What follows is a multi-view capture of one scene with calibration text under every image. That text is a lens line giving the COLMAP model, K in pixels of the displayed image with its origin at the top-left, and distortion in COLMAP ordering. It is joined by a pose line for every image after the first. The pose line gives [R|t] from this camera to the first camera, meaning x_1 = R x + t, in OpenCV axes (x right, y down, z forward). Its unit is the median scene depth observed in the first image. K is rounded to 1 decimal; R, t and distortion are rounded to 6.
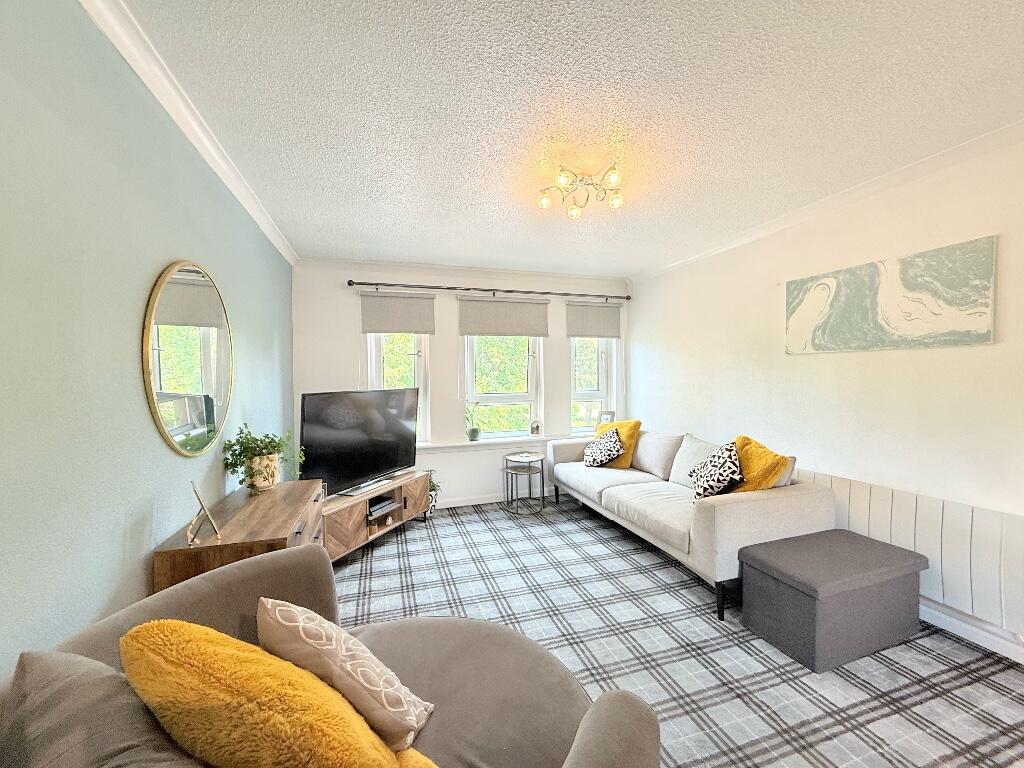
lens RADIAL K [[411.6, 0, 514.2], [0, 411.6, 389.4], [0, 0, 1]] dist [0.002587, 0.000820]
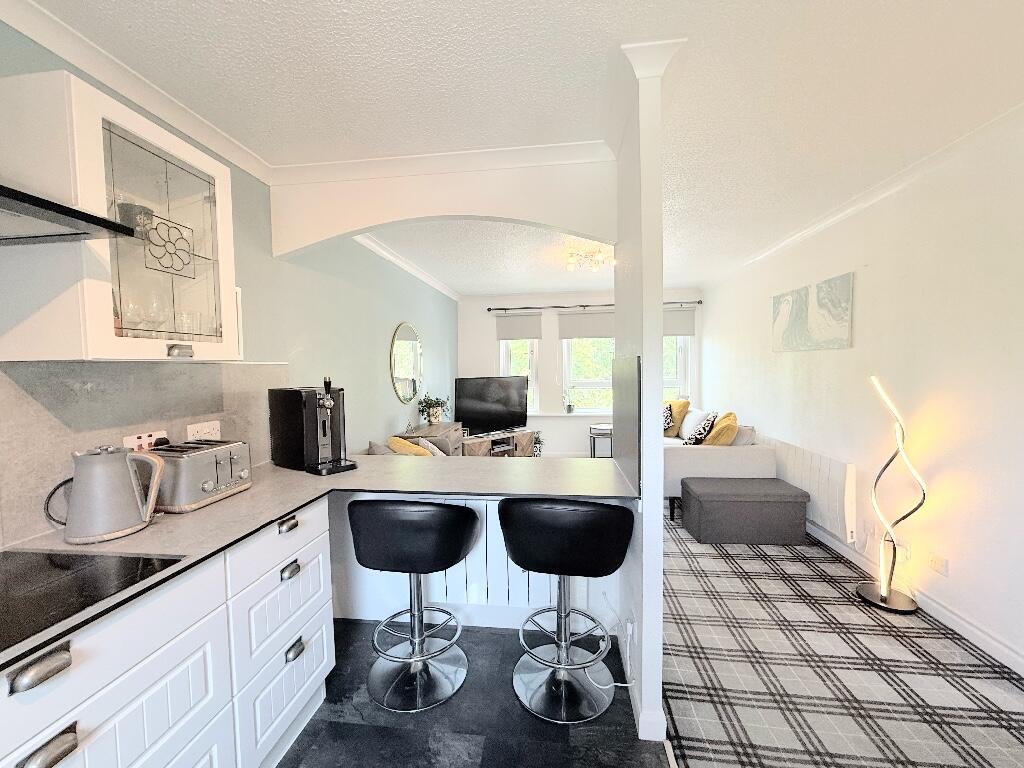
lens RADIAL K [[411.6, 0, 512.7], [0, 411.6, 386.5], [0, 0, 1]] dist [0.002587, 0.000820]
pose [[0.909956, 0.019730, -0.414235, 0.355219], [-0.011560, 0.999686, 0.022221, 0.004650], [0.414543, -0.015431, 0.909899, -0.421186]]
